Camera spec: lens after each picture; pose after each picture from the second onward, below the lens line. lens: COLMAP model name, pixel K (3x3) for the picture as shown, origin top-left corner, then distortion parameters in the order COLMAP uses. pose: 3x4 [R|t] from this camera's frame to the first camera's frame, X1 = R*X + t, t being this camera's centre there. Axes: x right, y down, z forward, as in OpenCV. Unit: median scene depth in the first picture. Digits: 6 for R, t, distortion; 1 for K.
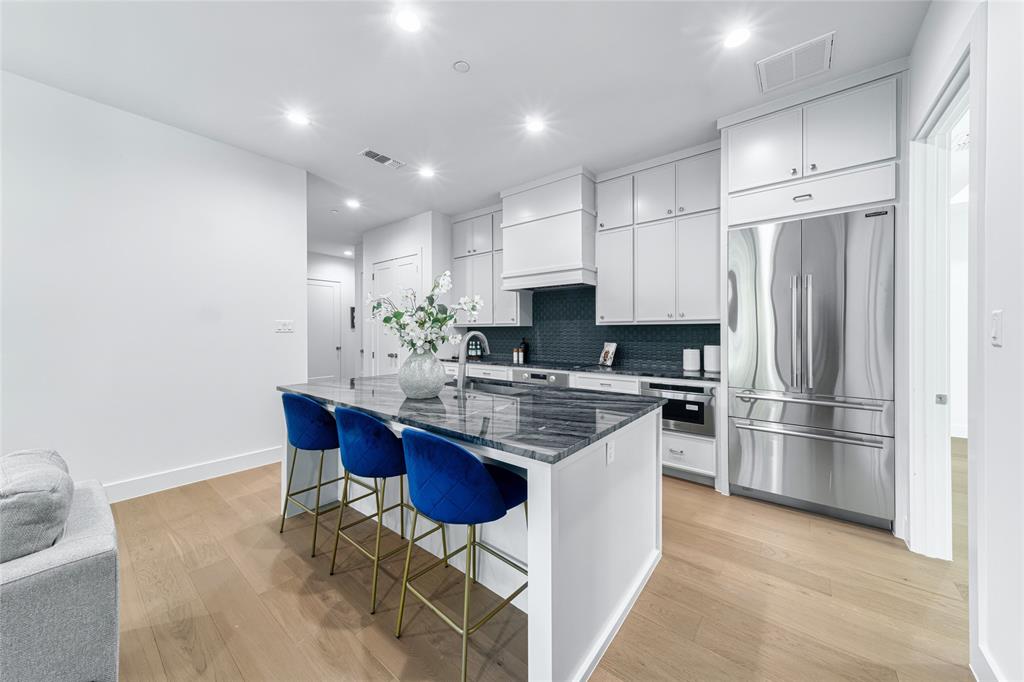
lens RADIAL K [[356.0, 0, 510.6], [0, 356.0, 332.6], [0, 0, 1]] dist [0.001928, 0.000167]
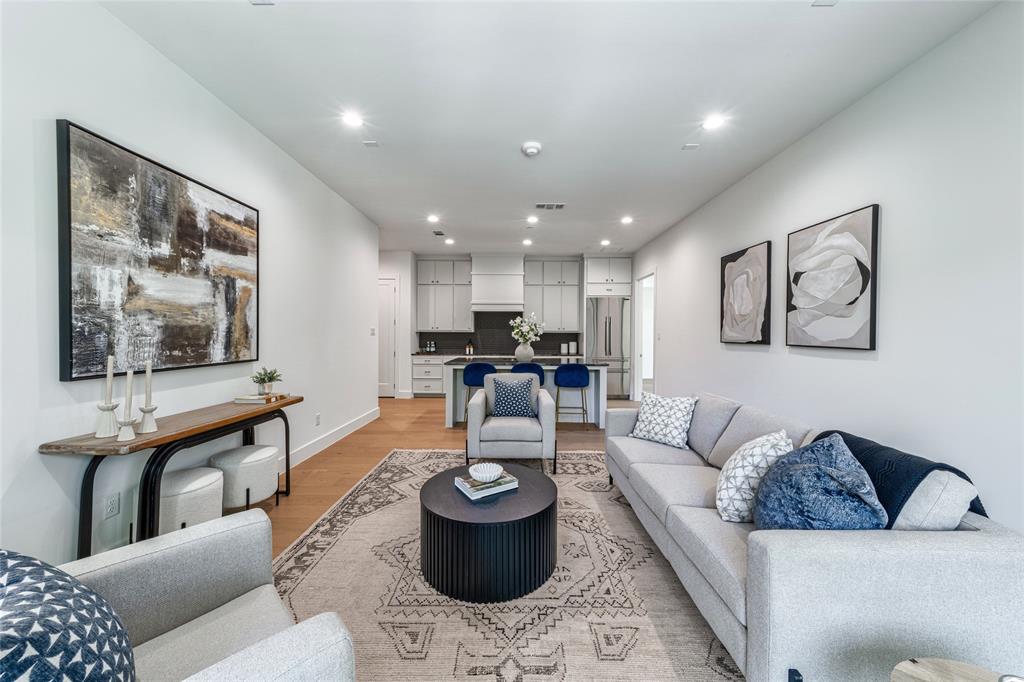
lens RADIAL K [[355.3, 0, 510.9], [0, 355.3, 336.7], [0, 0, 1]] dist [0.005622, -0.000049]
pose [[0.786552, 0.003510, 0.617514, -1.528139], [-0.005708, 0.999982, 0.001586, 0.000020], [-0.617497, -0.004772, 0.786558, -0.747772]]
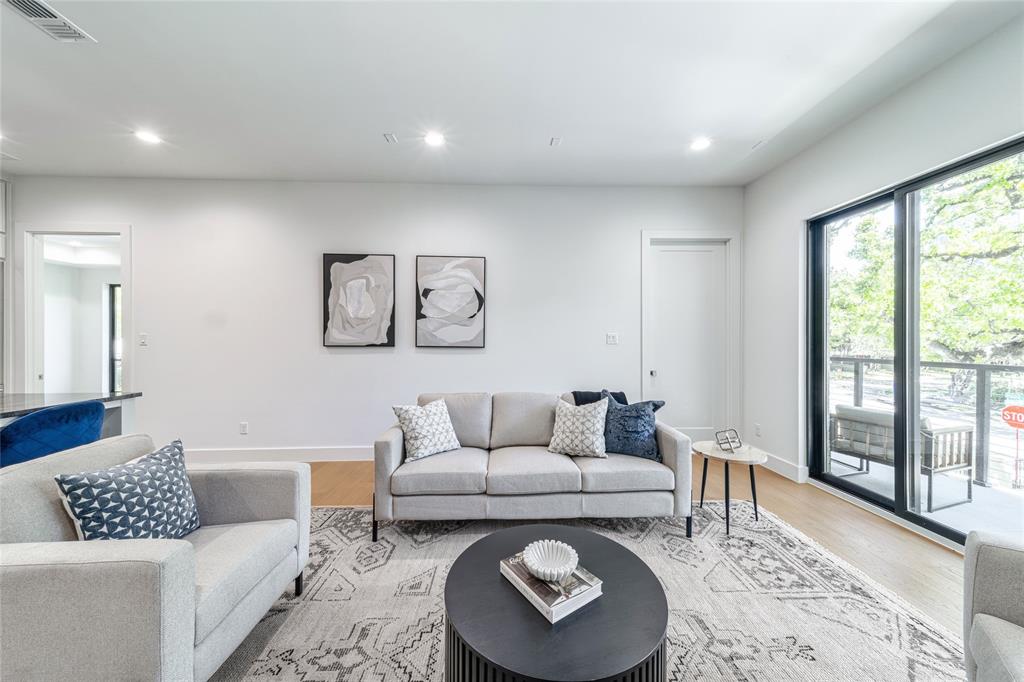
lens RADIAL K [[355.5, 0, 511.1], [0, 355.5, 339.4], [0, 0, 1]] dist [0.007090, 0.000100]
pose [[-0.651445, 0.001680, 0.758694, -1.419913], [0.002928, 0.999996, 0.000300, -0.002863], [-0.758690, 0.002417, -0.651447, 0.286407]]
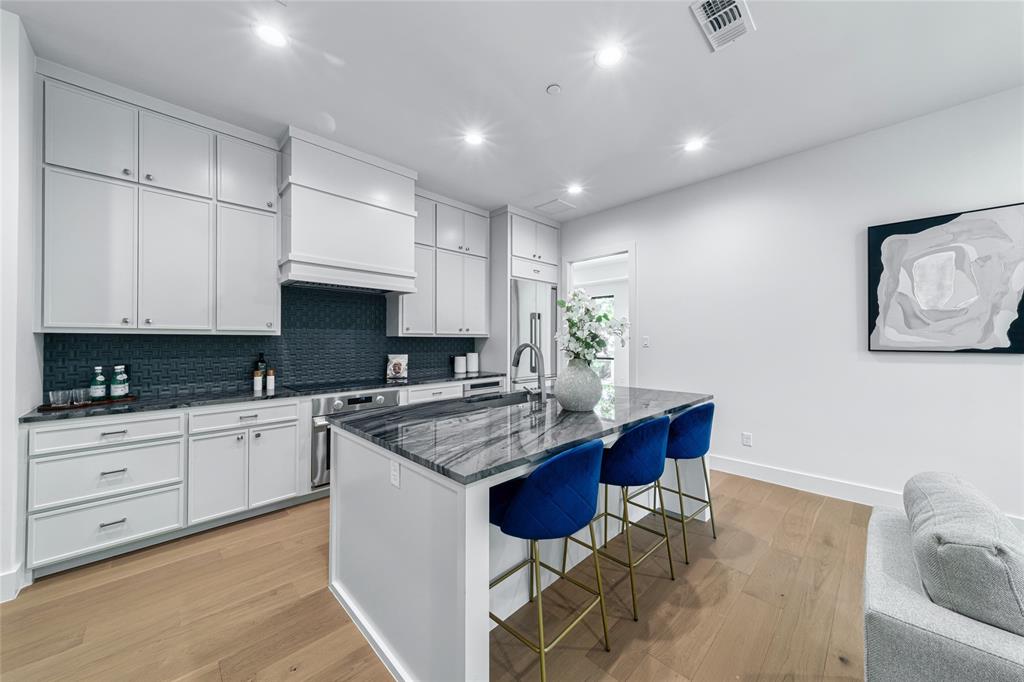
lens RADIAL K [[361.4, 0, 518.6], [0, 361.4, 338.2], [0, 0, 1]] dist [0.006466, -0.000041]
pose [[0.109334, 0.011589, 0.993937, -1.038772], [0.003276, 0.999922, -0.012019, -0.005757], [-0.994000, 0.004570, 0.109288, 0.861118]]
